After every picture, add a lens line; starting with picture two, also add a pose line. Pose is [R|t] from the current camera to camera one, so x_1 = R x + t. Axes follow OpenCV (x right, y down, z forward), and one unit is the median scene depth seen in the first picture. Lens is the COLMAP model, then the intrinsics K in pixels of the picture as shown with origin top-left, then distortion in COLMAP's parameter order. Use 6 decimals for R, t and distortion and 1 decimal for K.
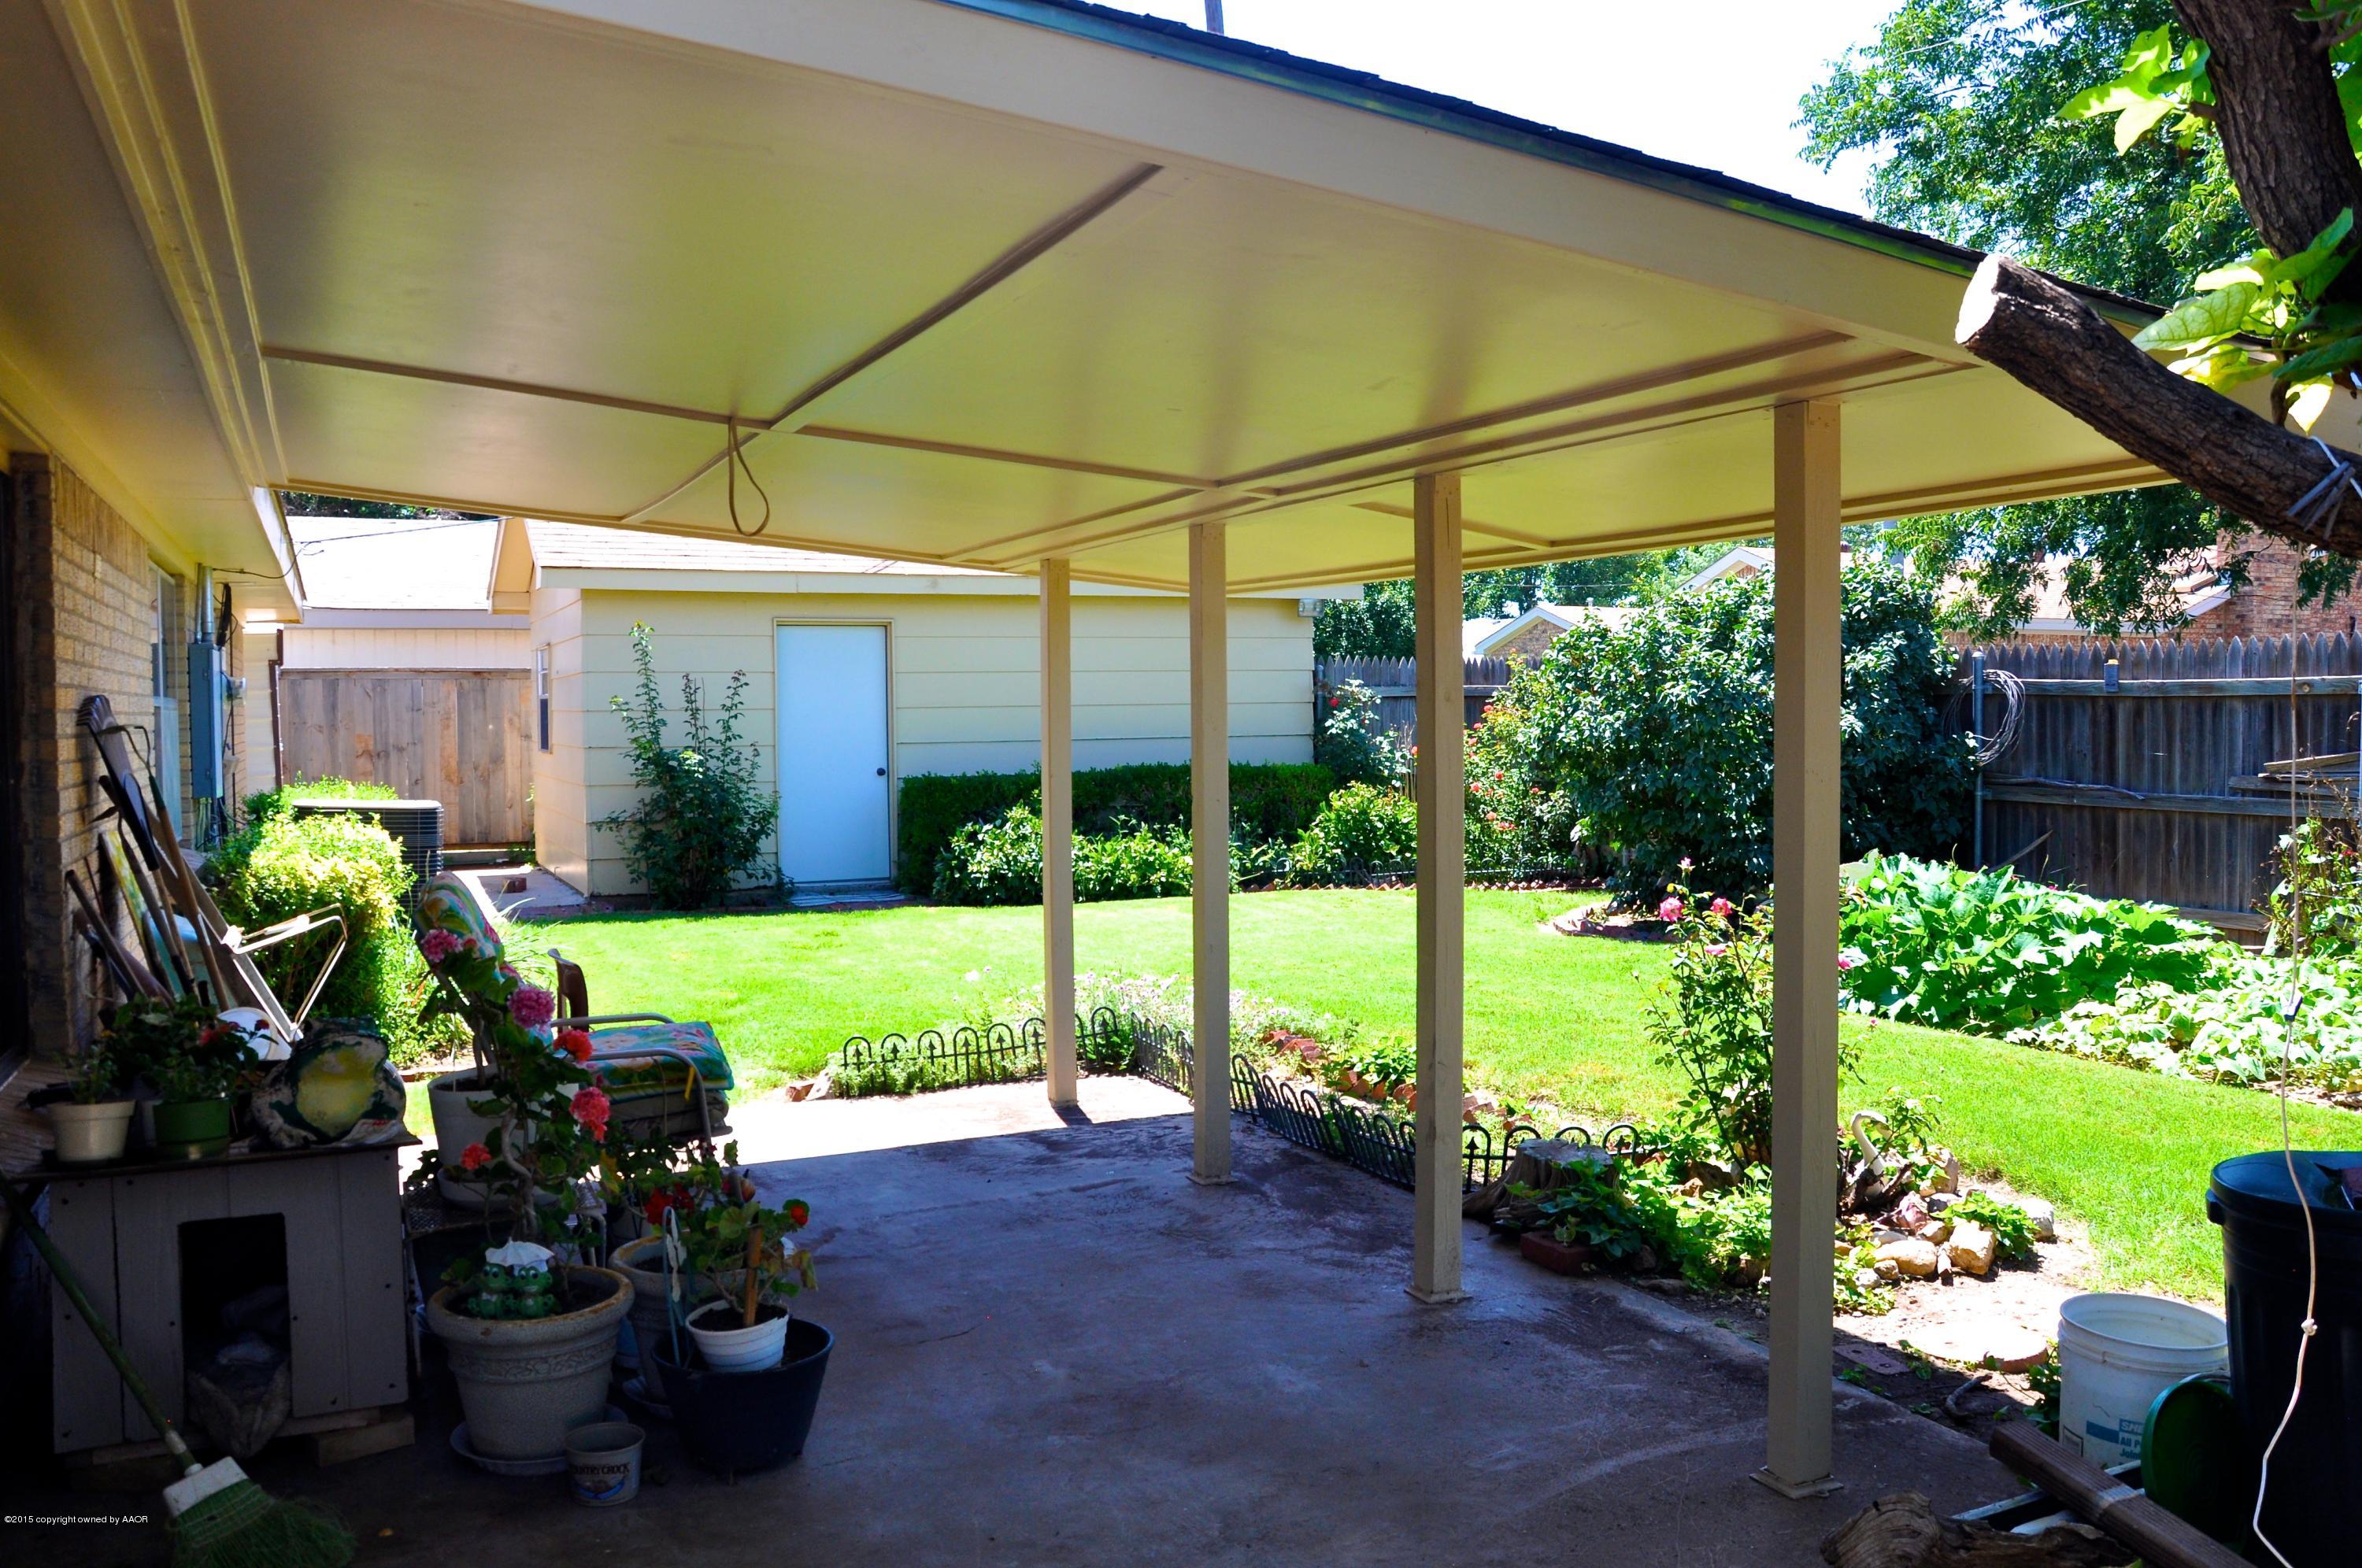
lens RADIAL K [[1882.7, 0, 1173.2], [0, 1882.7, 770.7], [0, 0, 1]] dist [-0.149501, 0.136027]
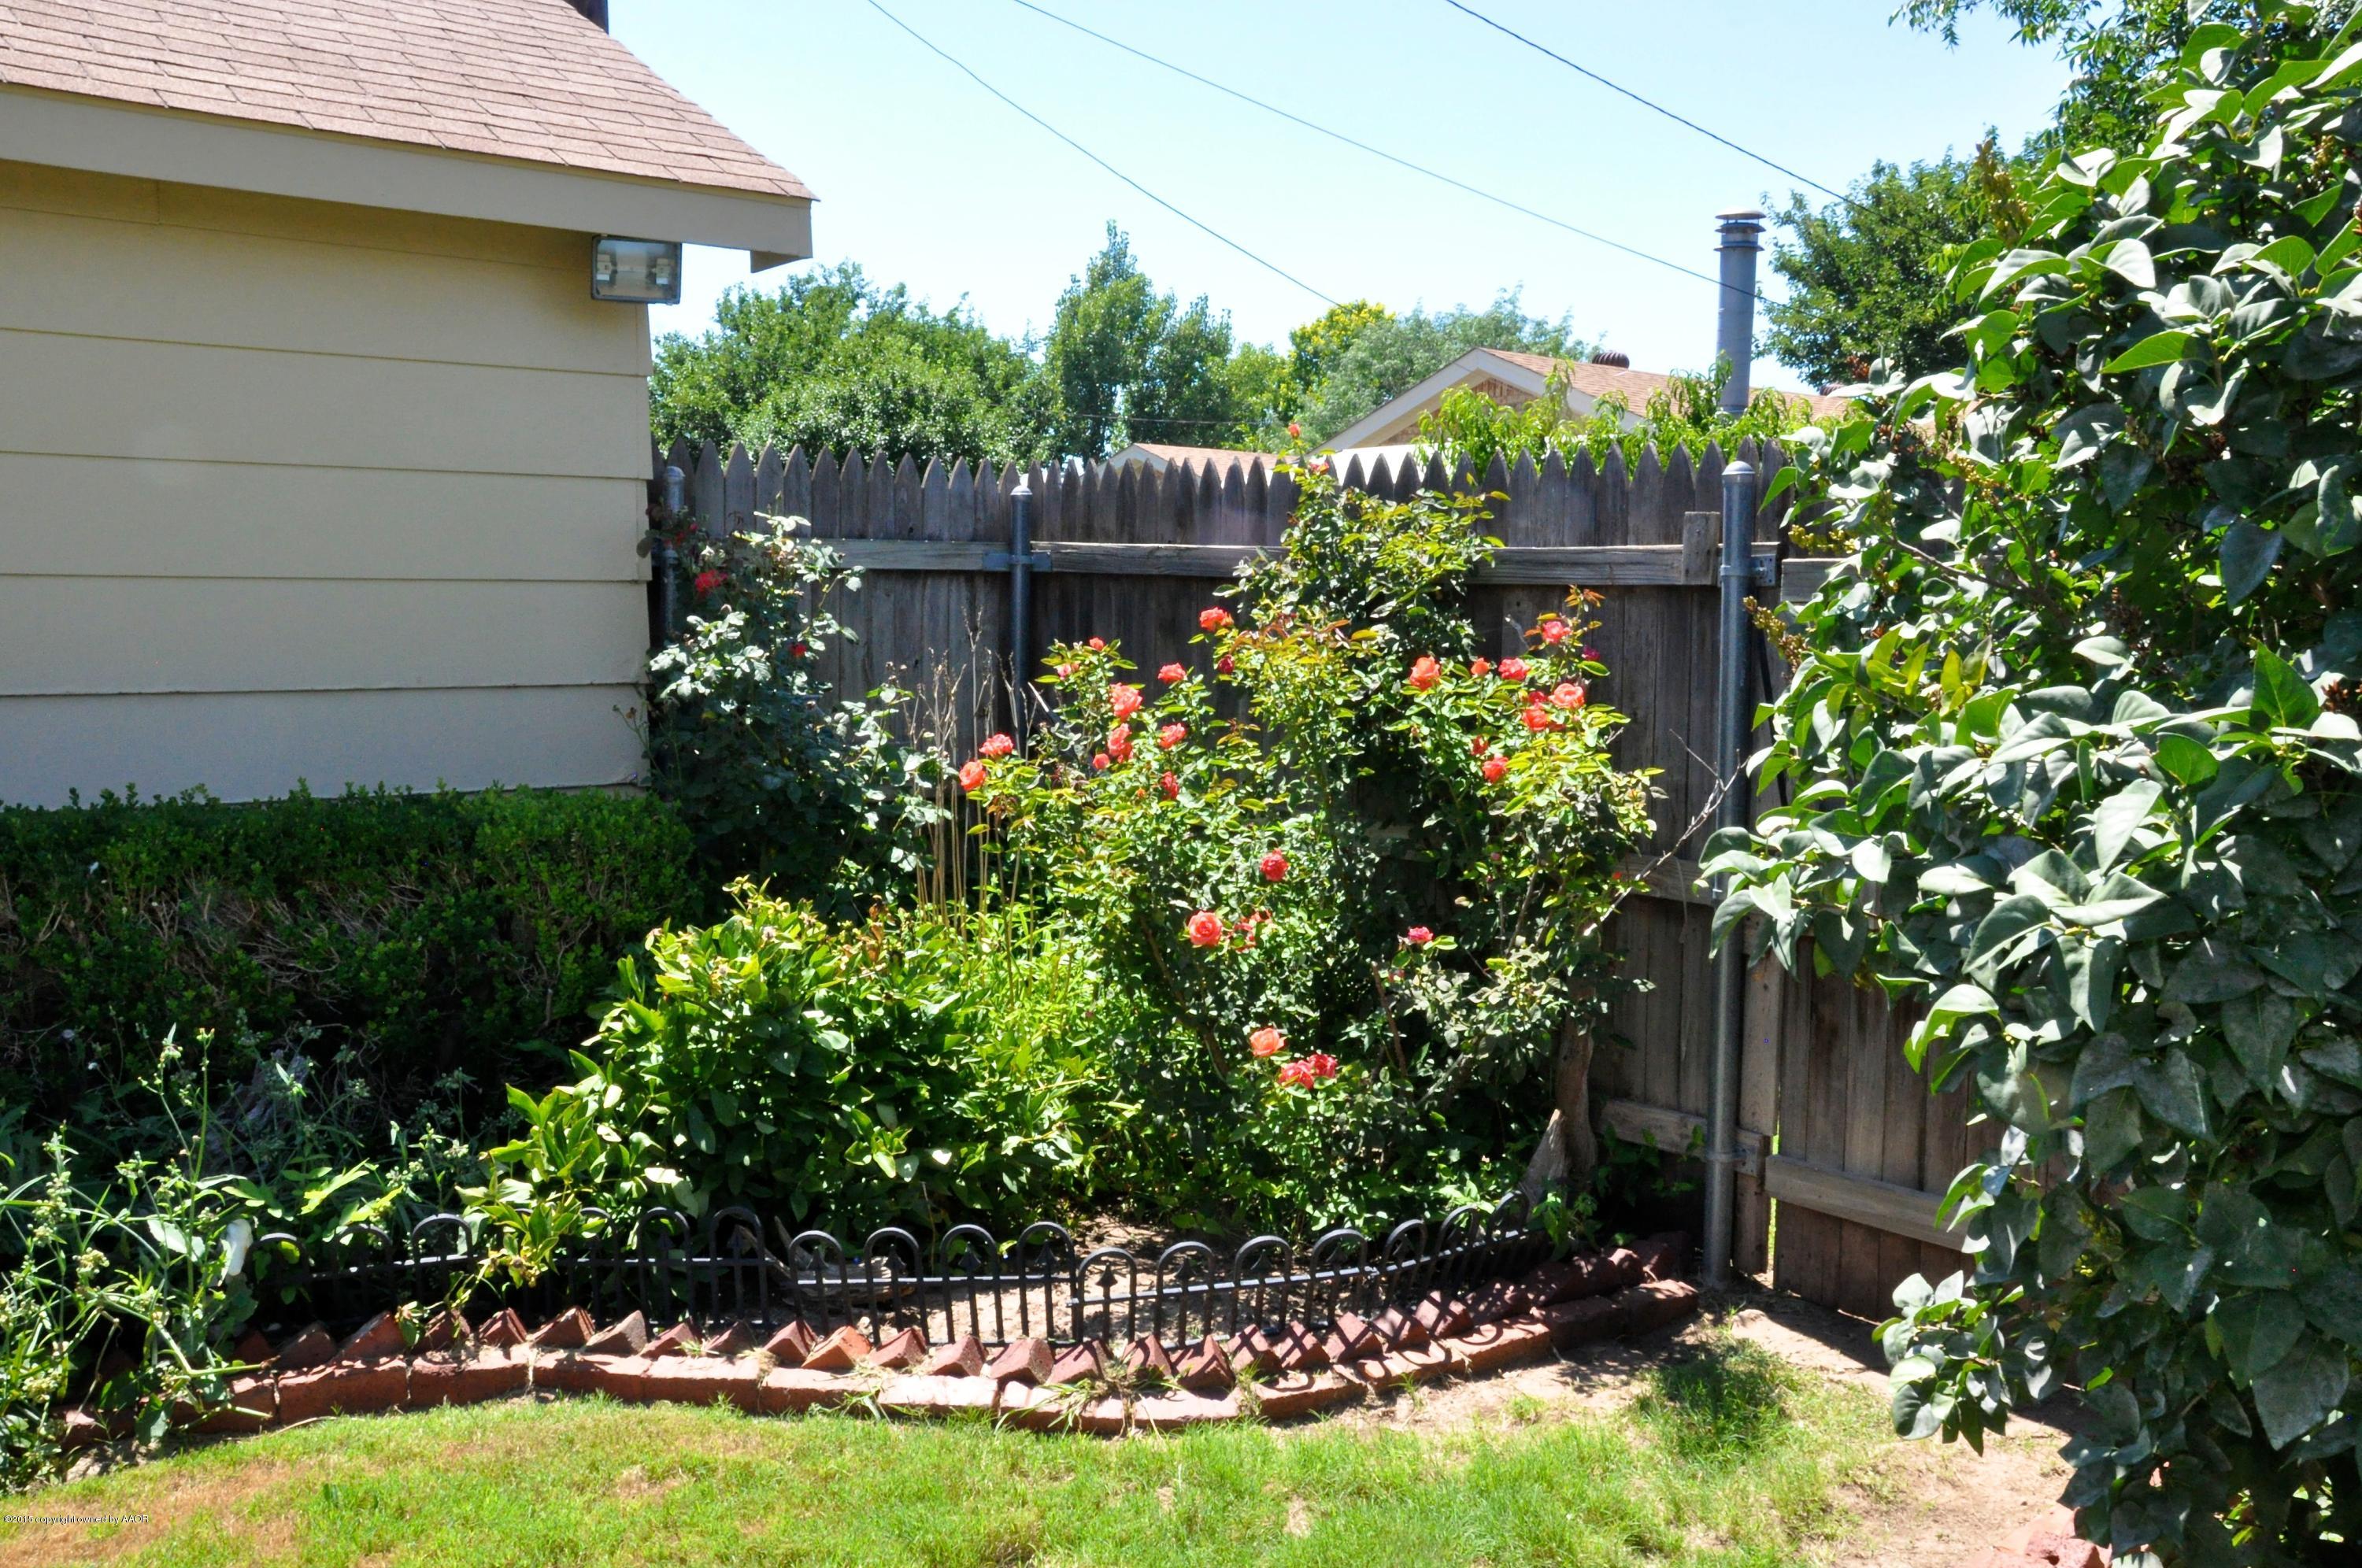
lens RADIAL K [[2050.7, 0, 1181.0], [0, 2050.7, 784.0], [0, 0, 1]] dist [-0.009739, -0.002789]
pose [[0.971091, 0.001298, 0.238704, 0.084189], [-0.016512, 0.997955, 0.061746, -0.026695], [-0.238136, -0.063902, 0.969127, 0.679673]]
